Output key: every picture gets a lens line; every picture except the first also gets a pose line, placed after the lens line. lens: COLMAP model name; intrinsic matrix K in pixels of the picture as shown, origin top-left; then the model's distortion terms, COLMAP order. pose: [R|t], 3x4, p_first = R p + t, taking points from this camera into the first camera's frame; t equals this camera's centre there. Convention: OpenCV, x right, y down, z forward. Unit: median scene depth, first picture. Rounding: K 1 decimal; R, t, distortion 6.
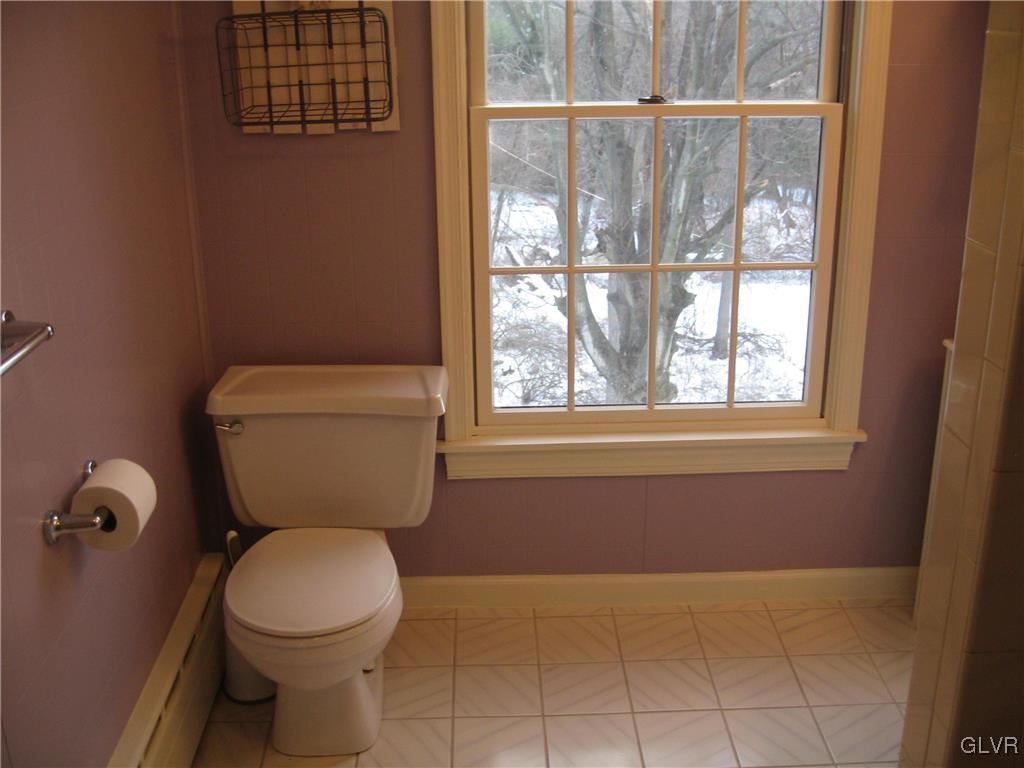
lens RADIAL K [[1105.3, 0, 512.0], [0, 1105.3, 384.0], [0, 0, 1]] dist [-0.119648, 0.037237]
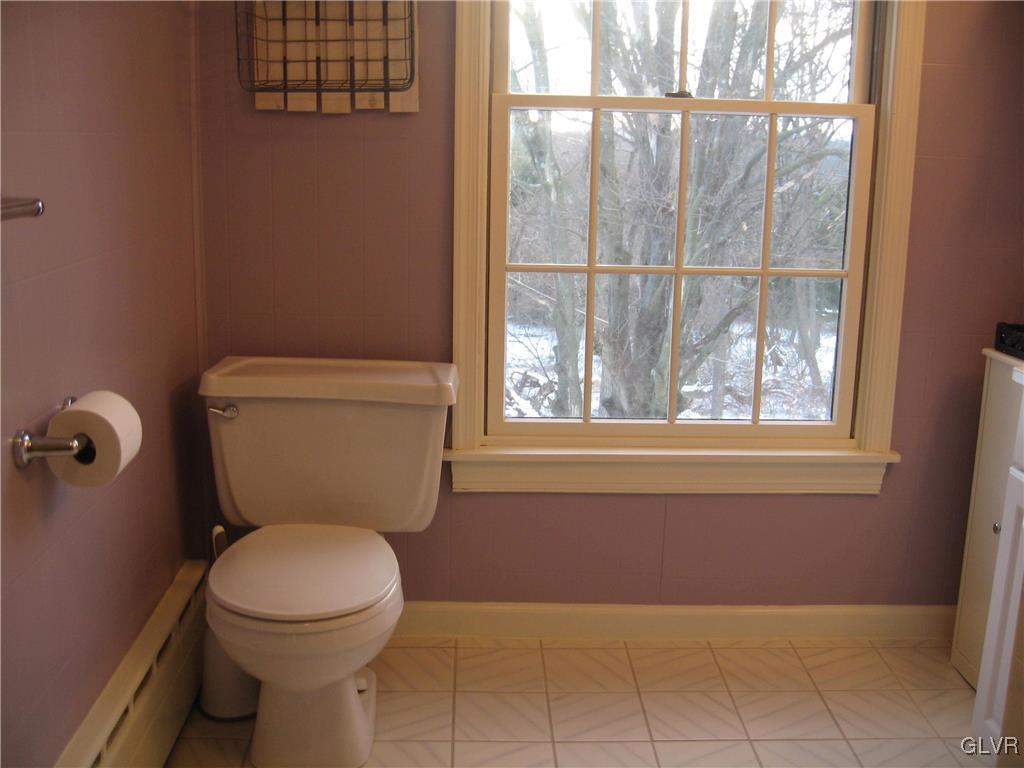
lens RADIAL K [[1105.3, 0, 512.0], [0, 1105.3, 384.0], [0, 0, 1]] dist [-0.119648, 0.037237]
pose [[0.999480, 0.030381, 0.010806, -0.023296], [-0.028876, 0.992426, -0.119406, 0.116255], [-0.014351, 0.119032, 0.992787, 0.071367]]
